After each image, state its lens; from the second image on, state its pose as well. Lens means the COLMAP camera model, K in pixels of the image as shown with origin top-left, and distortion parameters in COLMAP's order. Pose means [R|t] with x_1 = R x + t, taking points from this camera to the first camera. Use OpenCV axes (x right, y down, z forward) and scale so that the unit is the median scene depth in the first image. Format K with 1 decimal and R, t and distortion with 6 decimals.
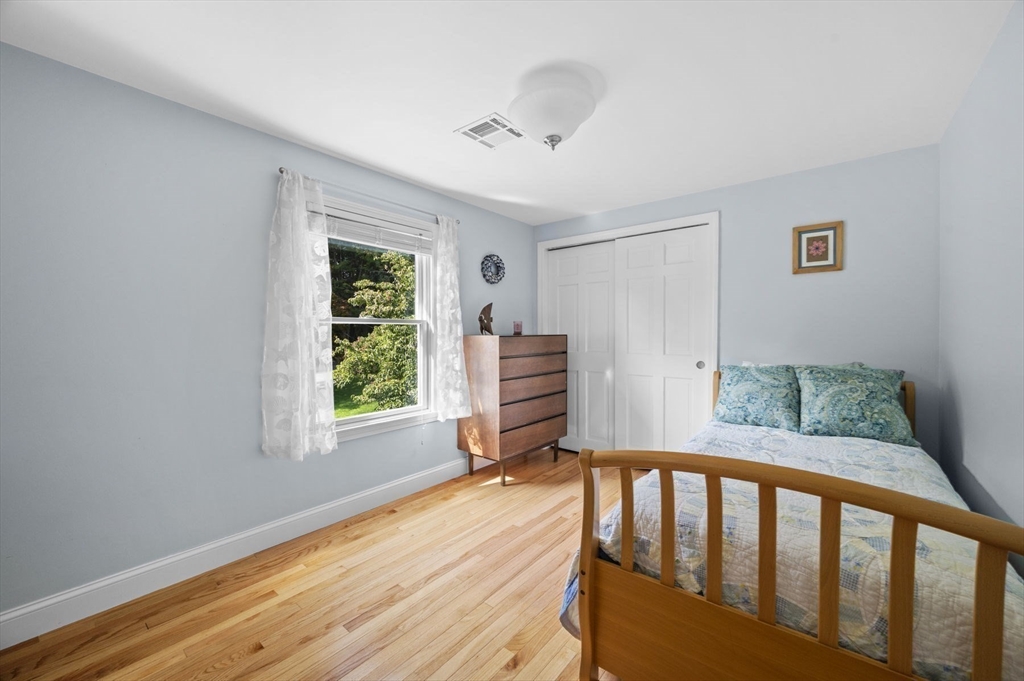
lens RADIAL K [[402.9, 0, 513.8], [0, 402.9, 340.7], [0, 0, 1]] dist [-0.002283, -0.000230]
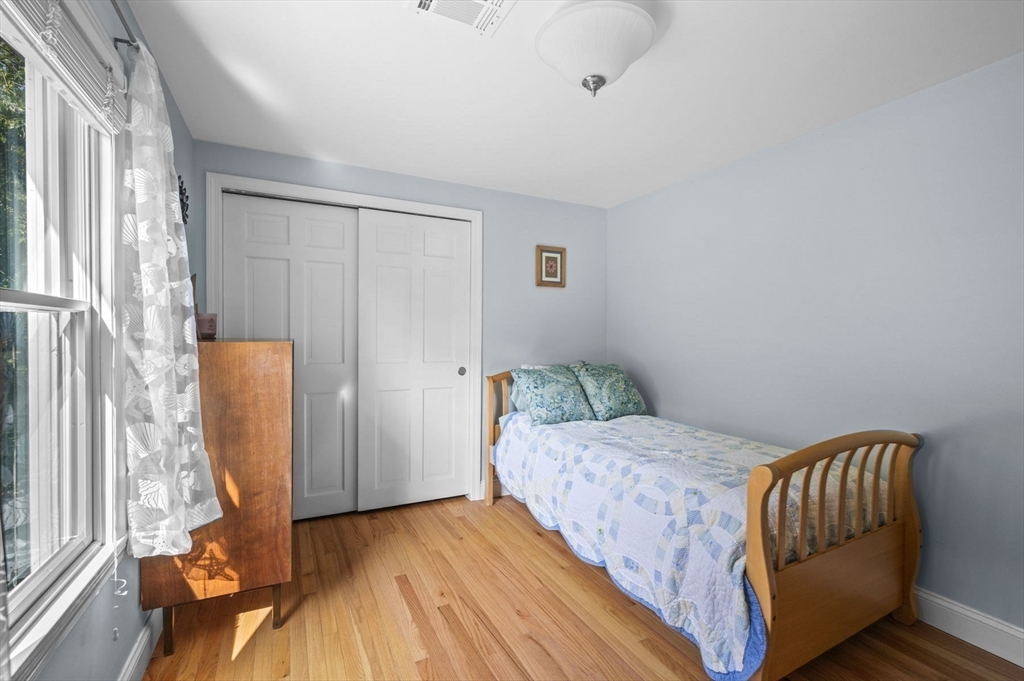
lens RADIAL K [[448.9, 0, 514.3], [0, 448.9, 340.2], [0, 0, 1]] dist [0.004033, 0.000167]
pose [[0.403547, -0.006230, 0.914938, -0.511165], [0.010564, 0.999942, 0.002149, -0.014800], [-0.914898, 0.008798, 0.403590, 0.558691]]
